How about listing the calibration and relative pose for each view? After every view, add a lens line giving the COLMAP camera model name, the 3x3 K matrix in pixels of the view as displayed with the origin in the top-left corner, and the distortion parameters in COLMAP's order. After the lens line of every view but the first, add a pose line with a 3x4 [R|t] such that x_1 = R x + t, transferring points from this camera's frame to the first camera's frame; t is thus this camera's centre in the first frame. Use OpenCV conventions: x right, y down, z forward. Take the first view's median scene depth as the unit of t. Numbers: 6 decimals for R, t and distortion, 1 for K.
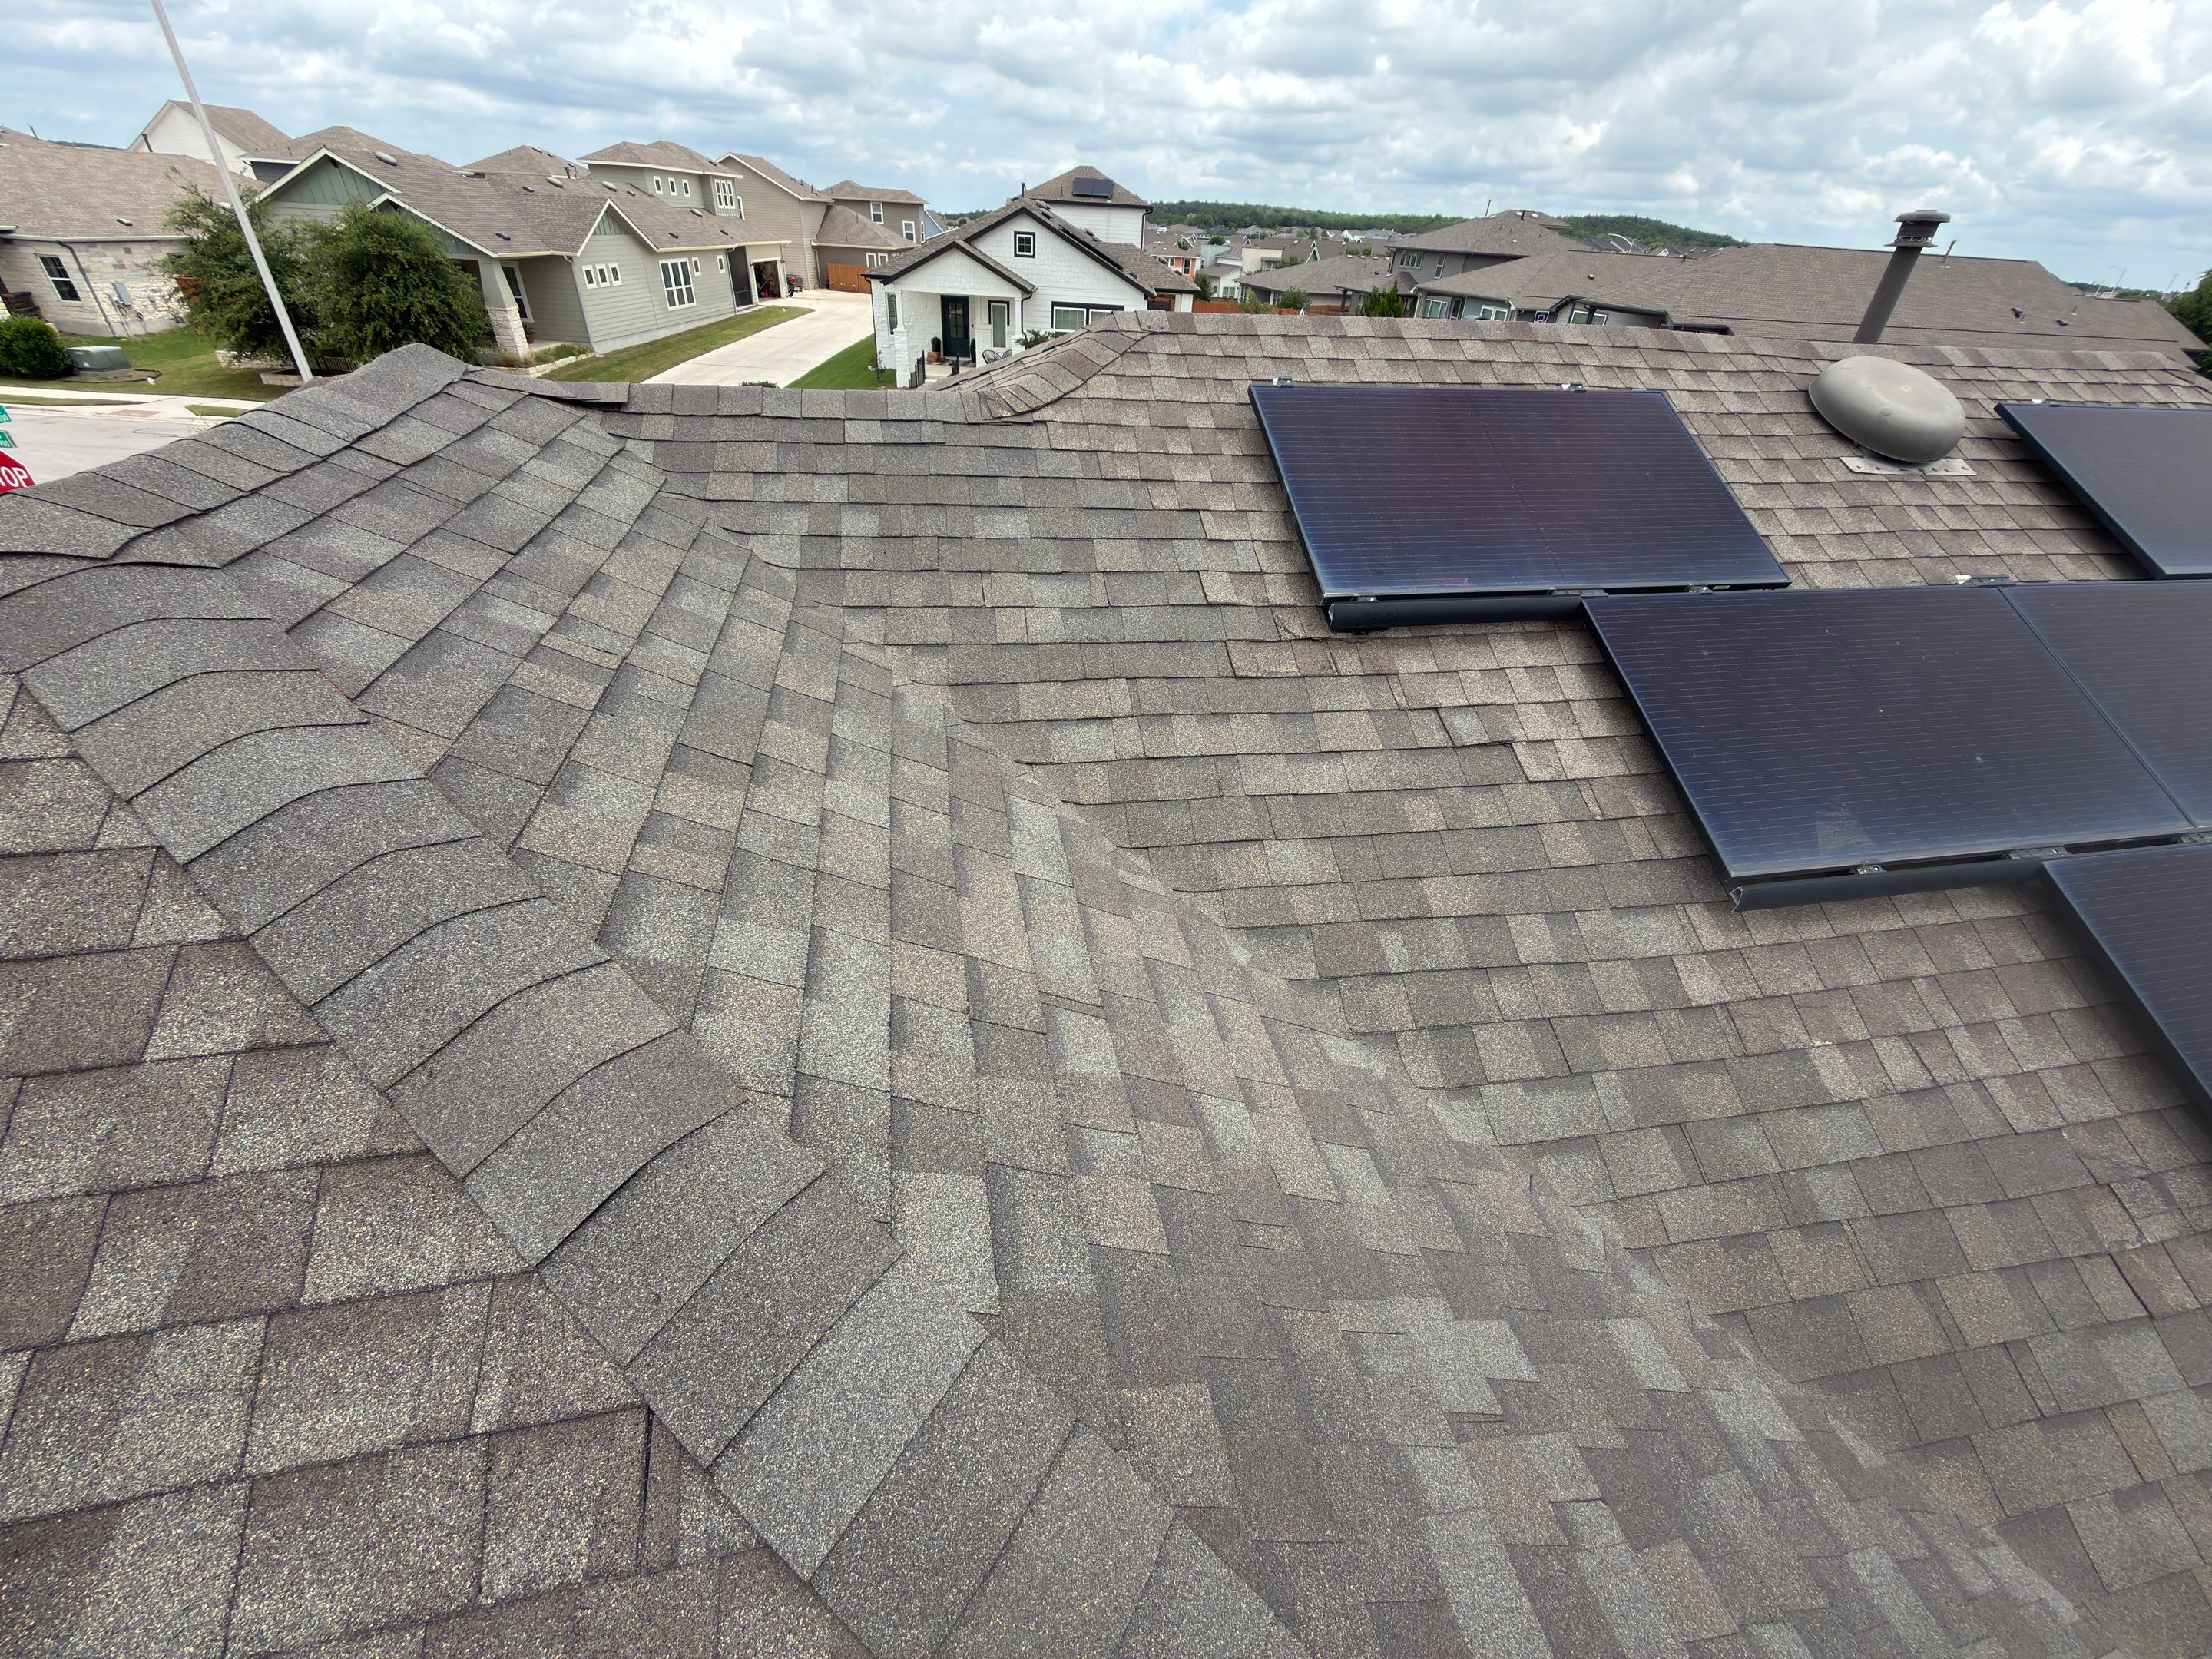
lens RADIAL K [[884.2, 0, 1106.0], [0, 884.2, 829.5], [0, 0, 1]] dist [0.010567, -0.000660]
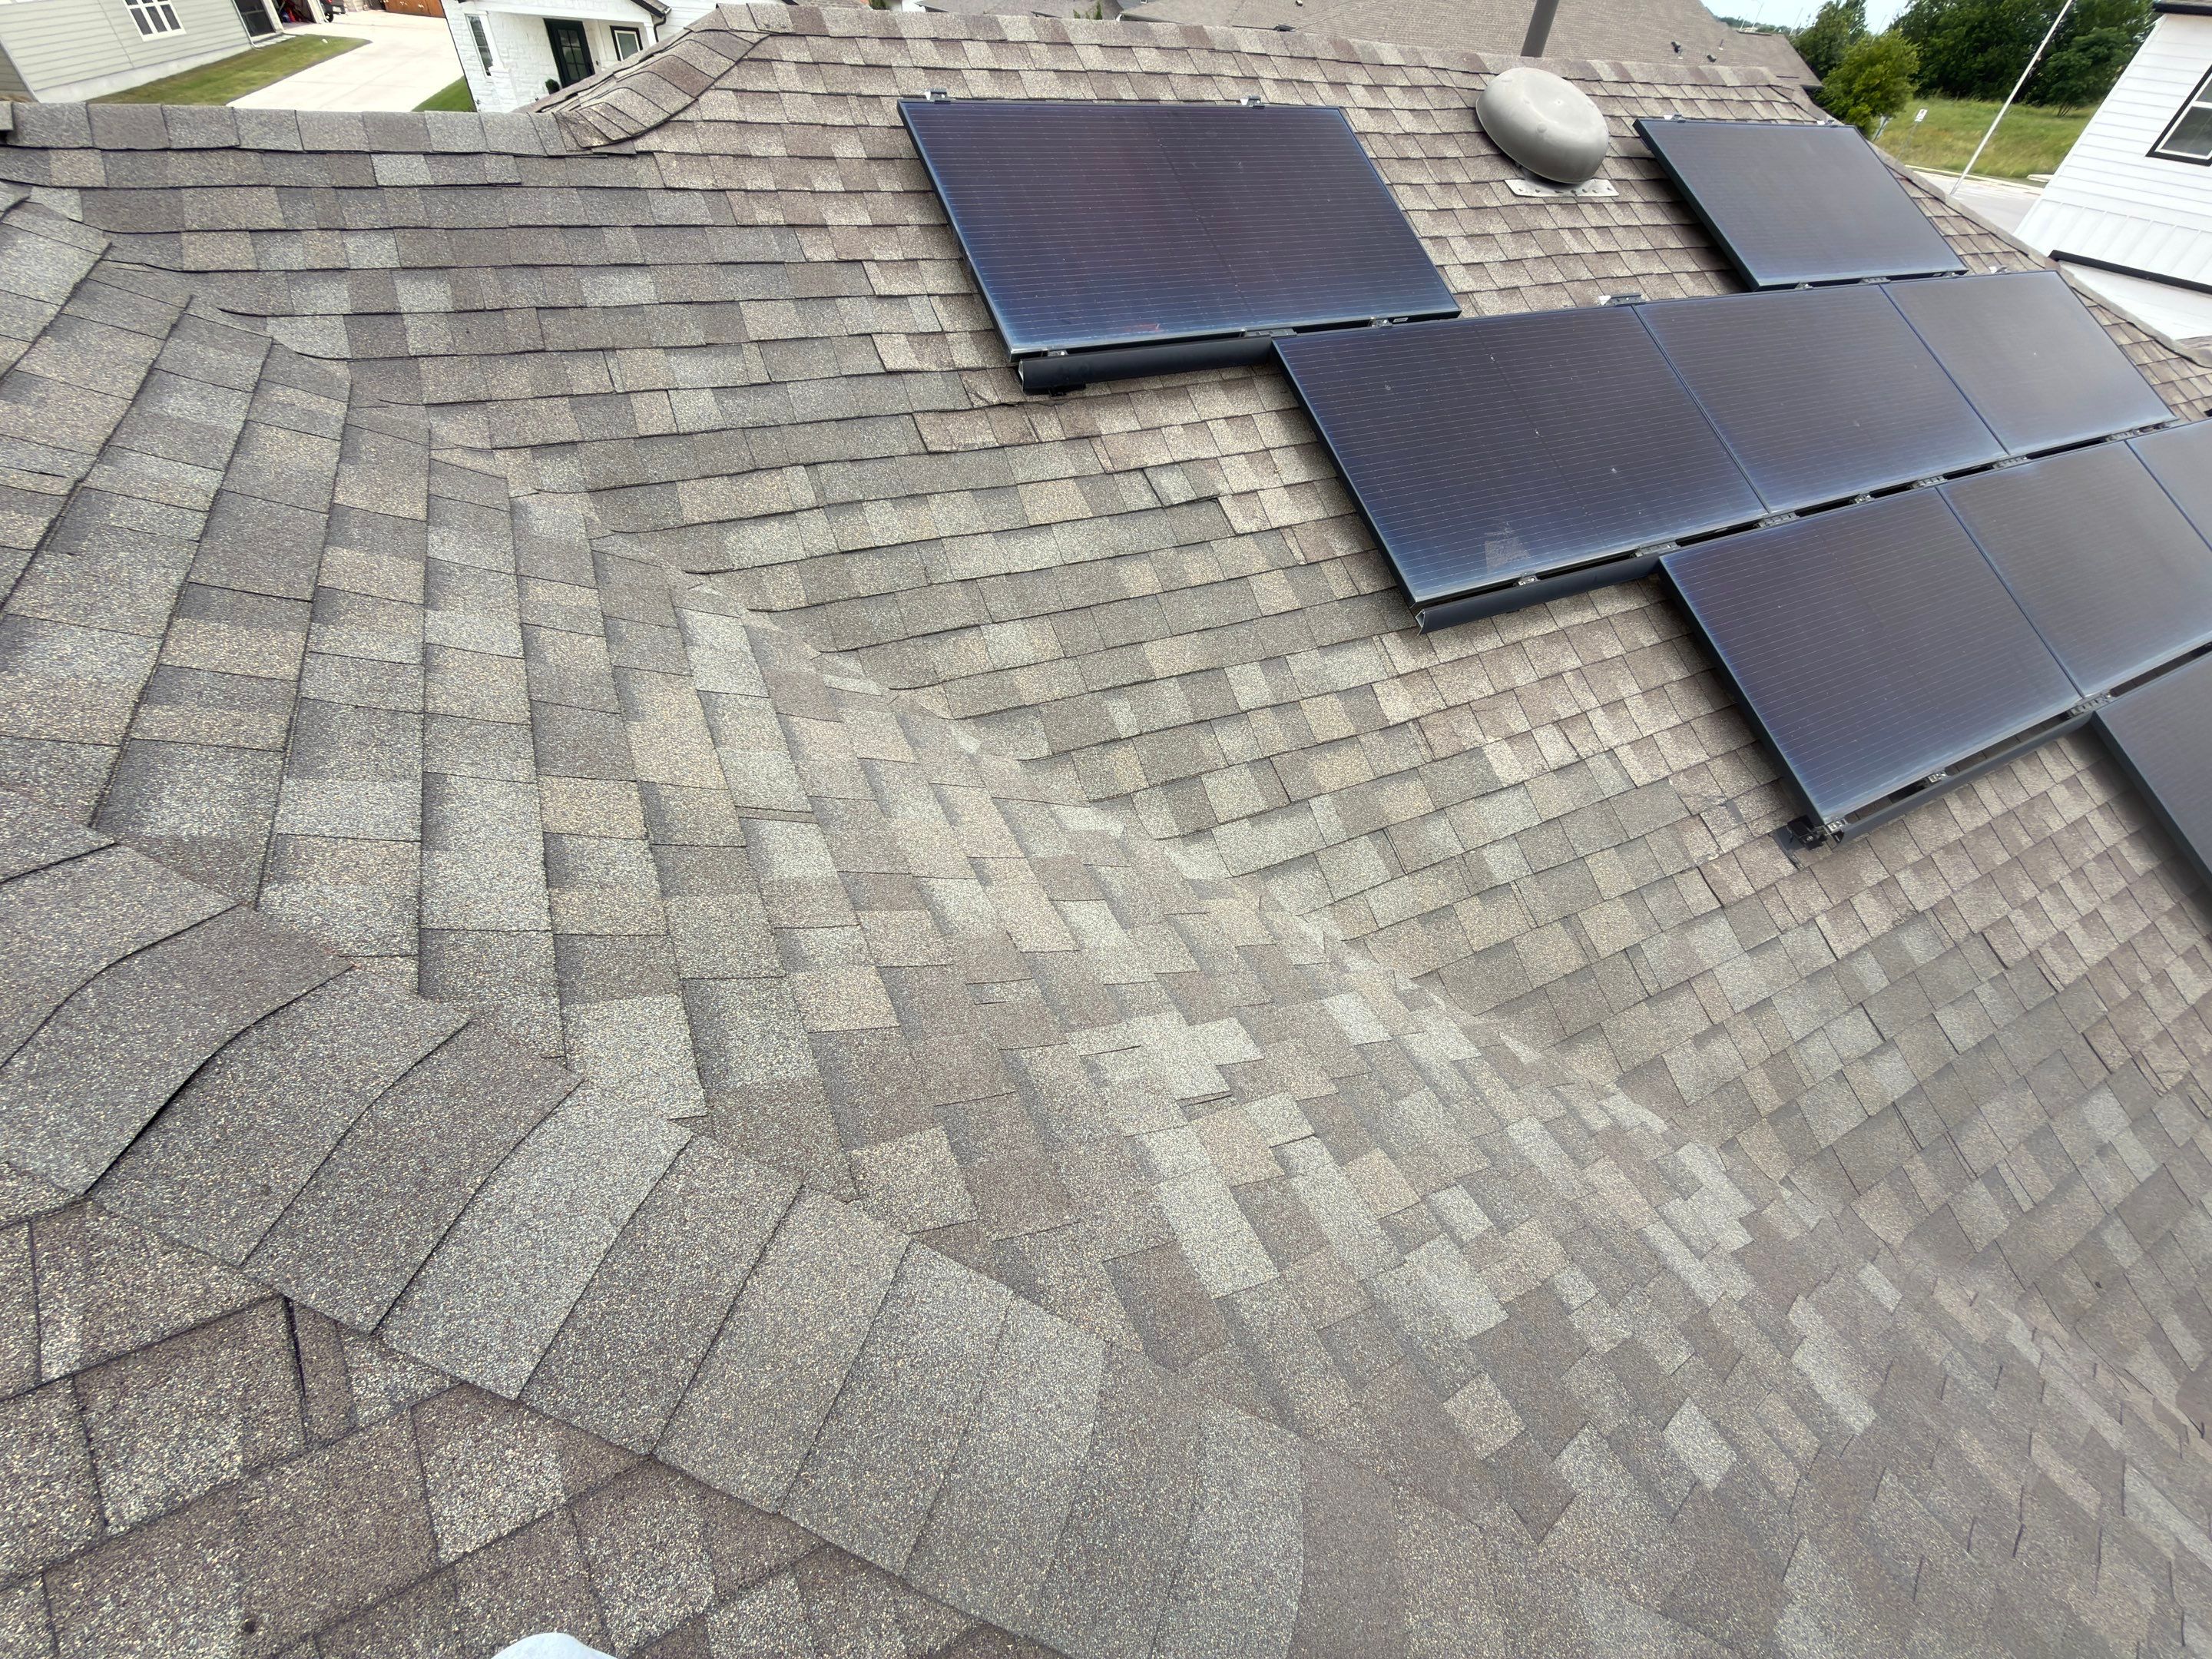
lens RADIAL K [[882.6, 0, 1106.0], [0, 882.6, 829.5], [0, 0, 1]] dist [0.010681, -0.000260]
pose [[0.962823, -0.181279, 0.200276, 0.086762], [0.139714, 0.968707, 0.205149, 0.055474], [-0.231198, -0.169540, 0.958021, 0.010222]]
